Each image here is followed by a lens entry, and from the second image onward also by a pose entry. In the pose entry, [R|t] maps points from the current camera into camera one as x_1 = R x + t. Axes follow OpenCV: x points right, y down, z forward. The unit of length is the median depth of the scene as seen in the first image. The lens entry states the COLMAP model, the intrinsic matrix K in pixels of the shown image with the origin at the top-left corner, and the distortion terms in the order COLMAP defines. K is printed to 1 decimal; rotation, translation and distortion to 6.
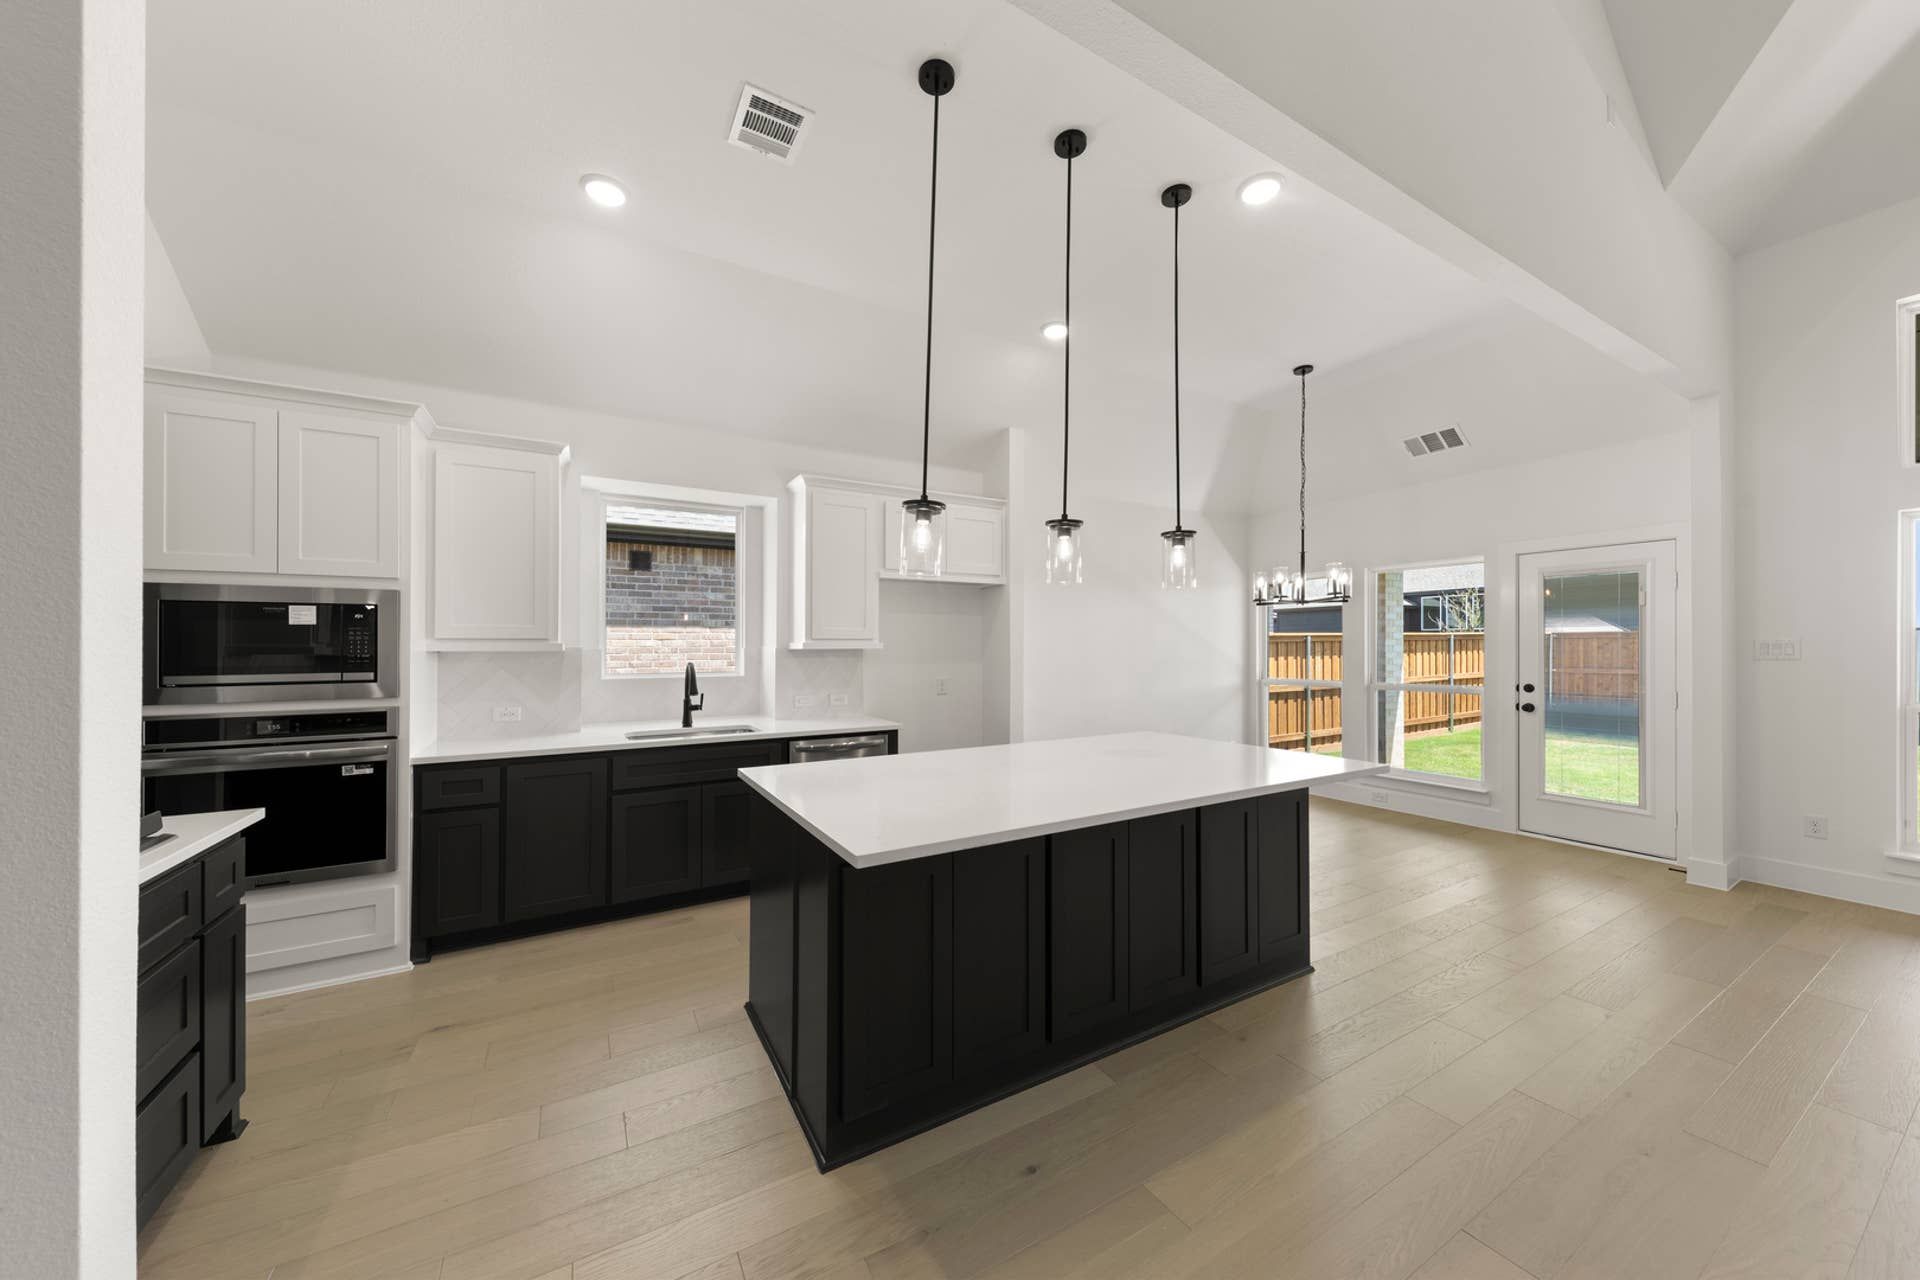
lens RADIAL K [[644.5, 0, 1026.6], [0, 644.5, 640.2], [0, 0, 1]] dist [0.007407, -0.000038]
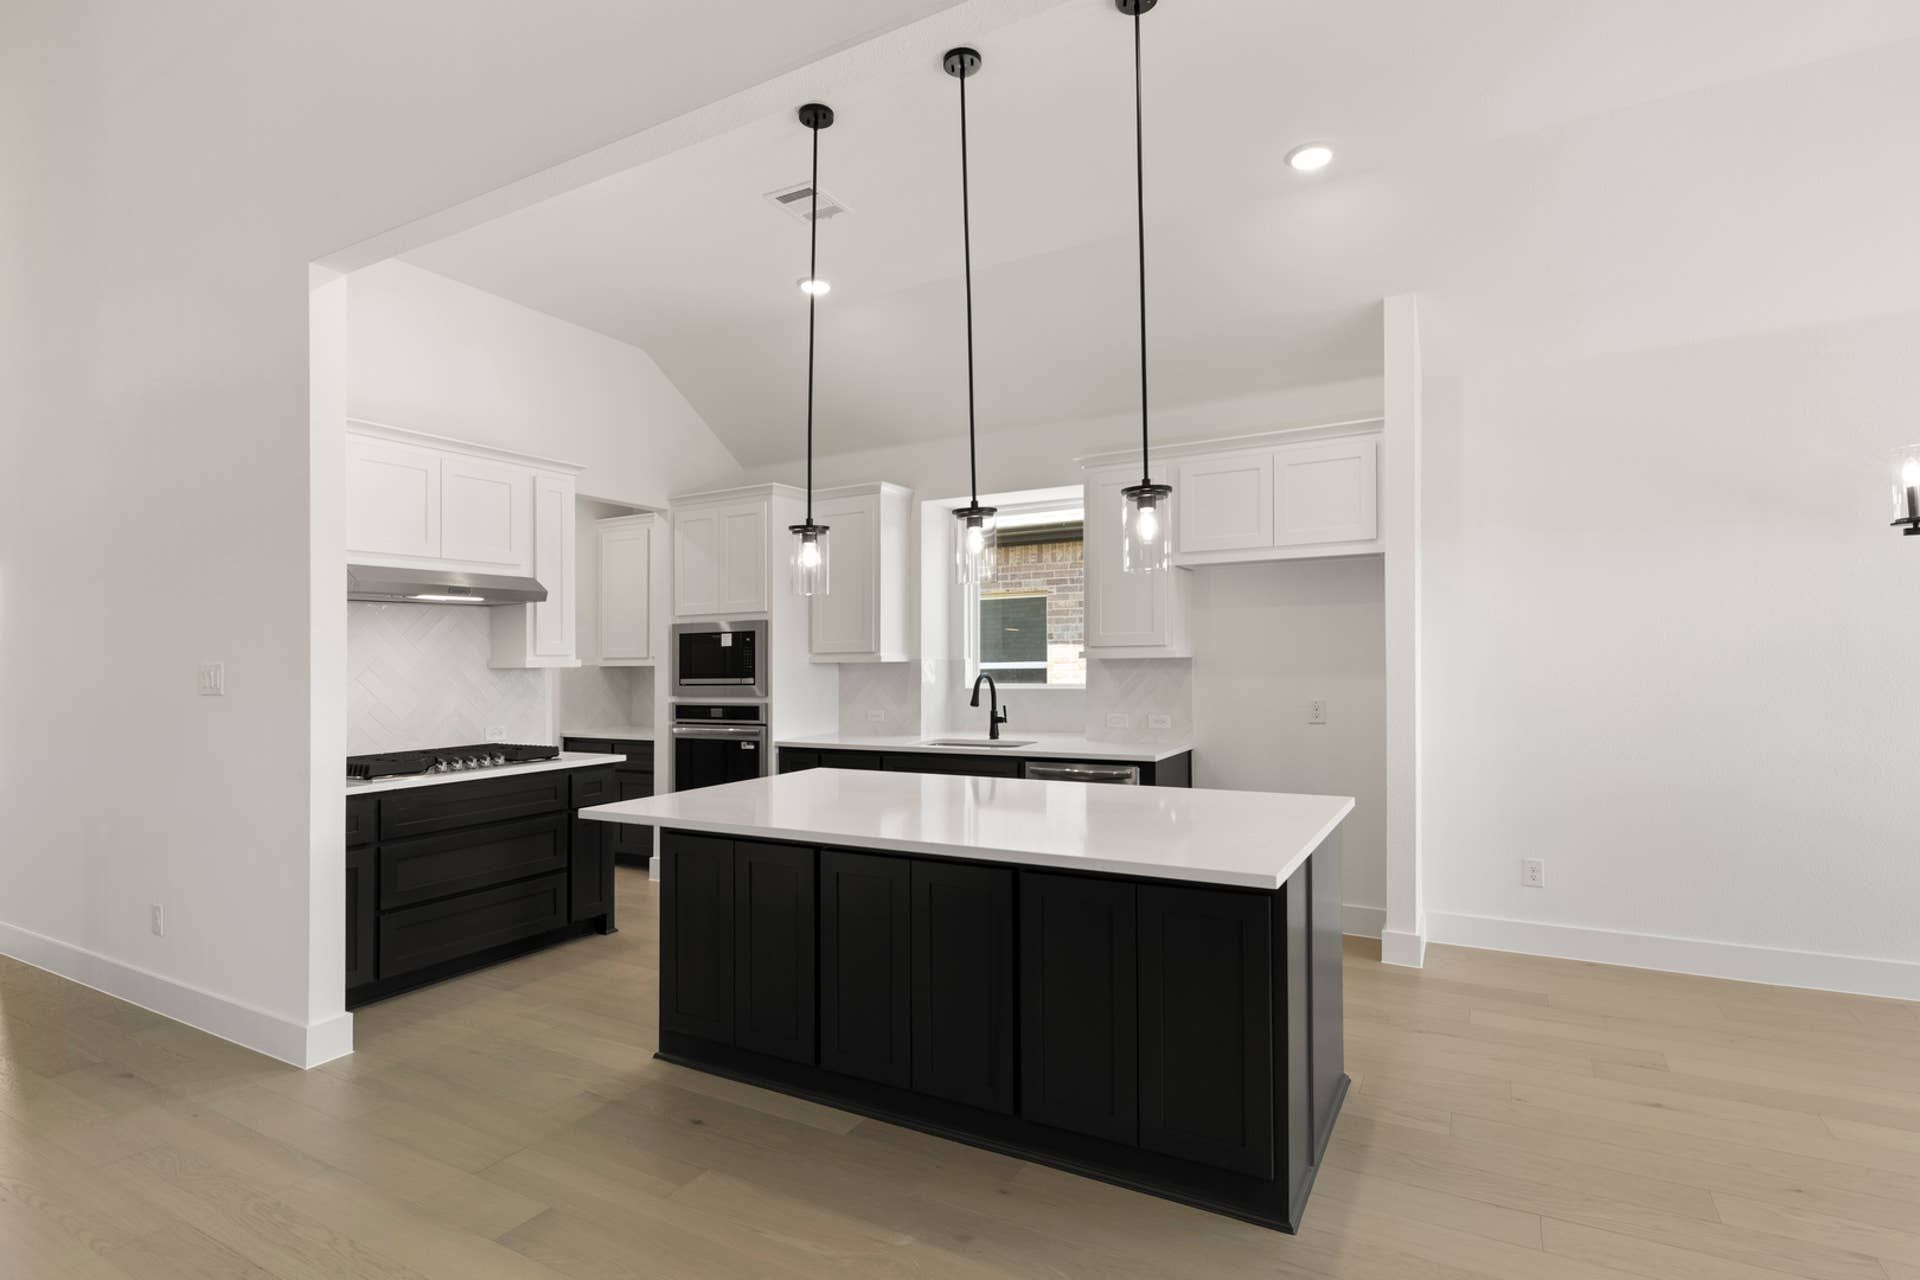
lens RADIAL K [[933.0, 0, 934.8], [0, 933.0, 642.2], [0, 0, 1]] dist [0.001323, 0.000108]
pose [[0.494157, -0.018664, -0.869172, 0.581335], [0.023456, 0.999692, -0.008131, -0.002602], [0.869056, -0.016369, 0.494443, 0.196978]]
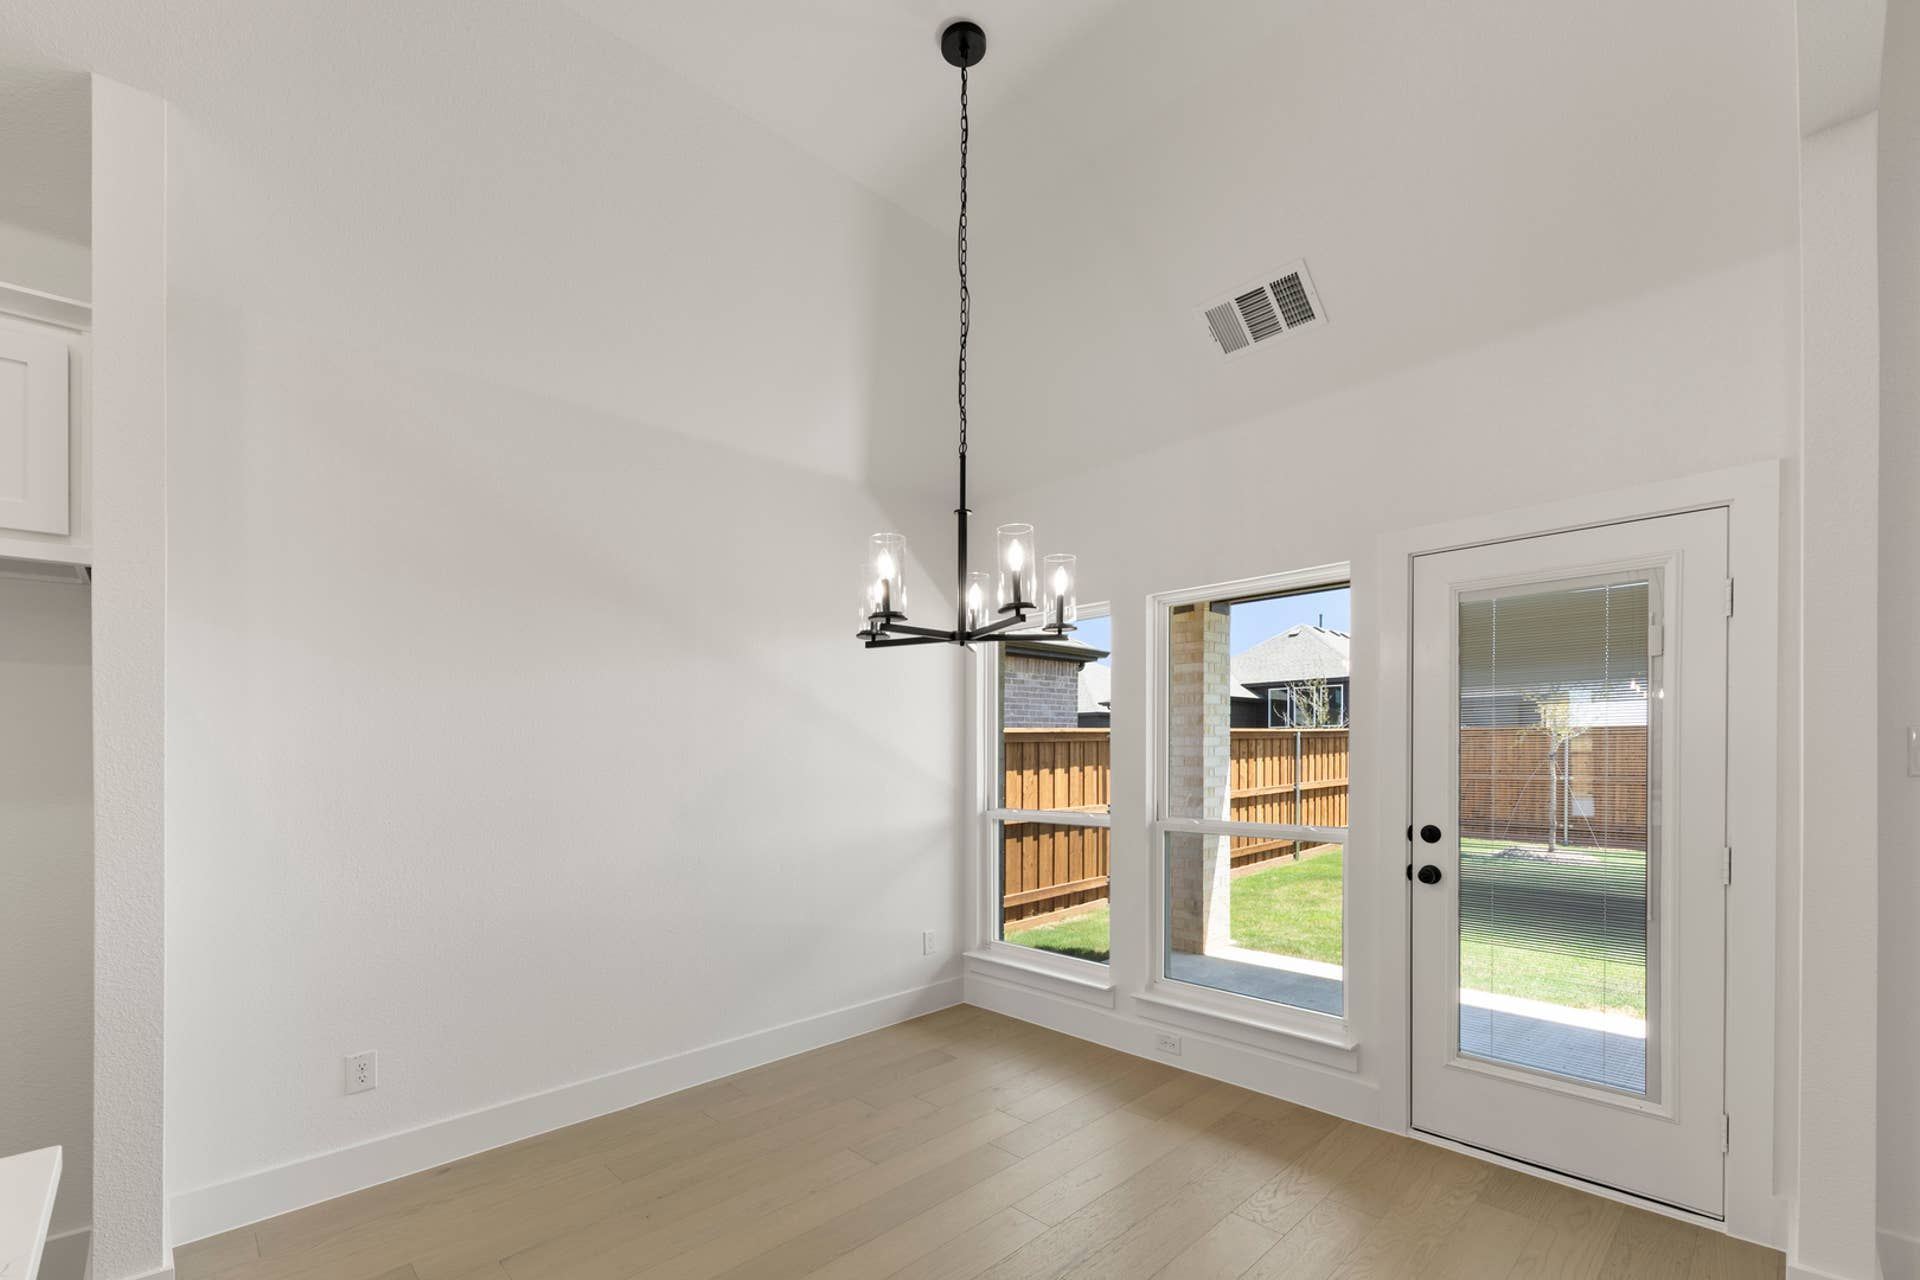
lens RADIAL K [[850.1, 0, 1040.8], [0, 850.1, 752.5], [0, 0, 1]] dist [0.002042, -0.000417]
pose [[0.959229, -0.005905, 0.282568, 0.331509], [0.001693, 0.999884, 0.015148, 0.003162], [-0.282625, -0.014052, 0.959128, 0.494624]]
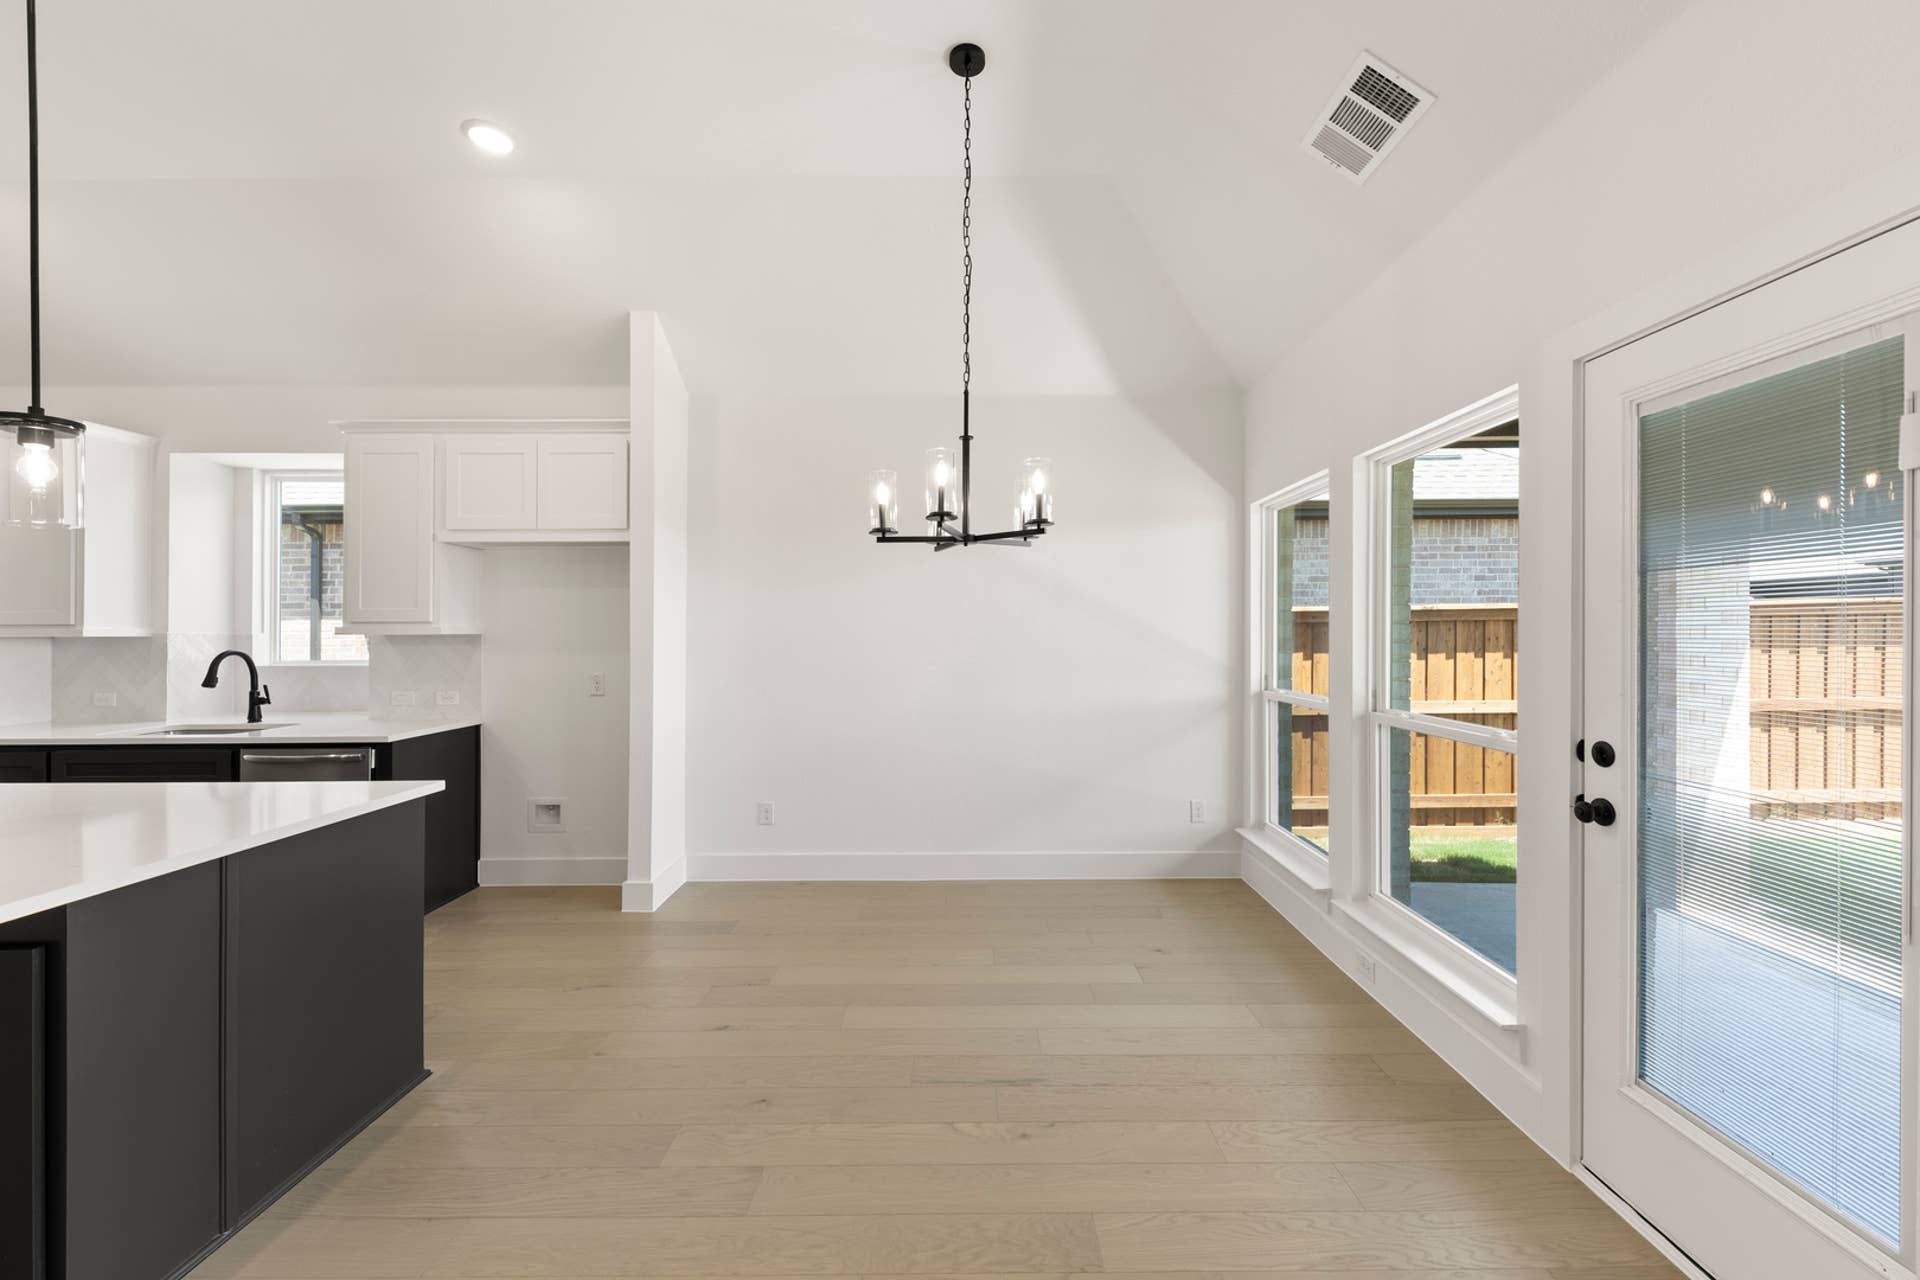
lens RADIAL K [[760.3, 0, 906.7], [0, 760.3, 625.0], [0, 0, 1]] dist [0.000713, -0.000248]
pose [[0.858104, -0.004640, -0.513455, 0.693106], [0.008170, 0.999956, 0.004618, 0.002169], [0.513411, -0.008157, 0.858104, 0.492674]]
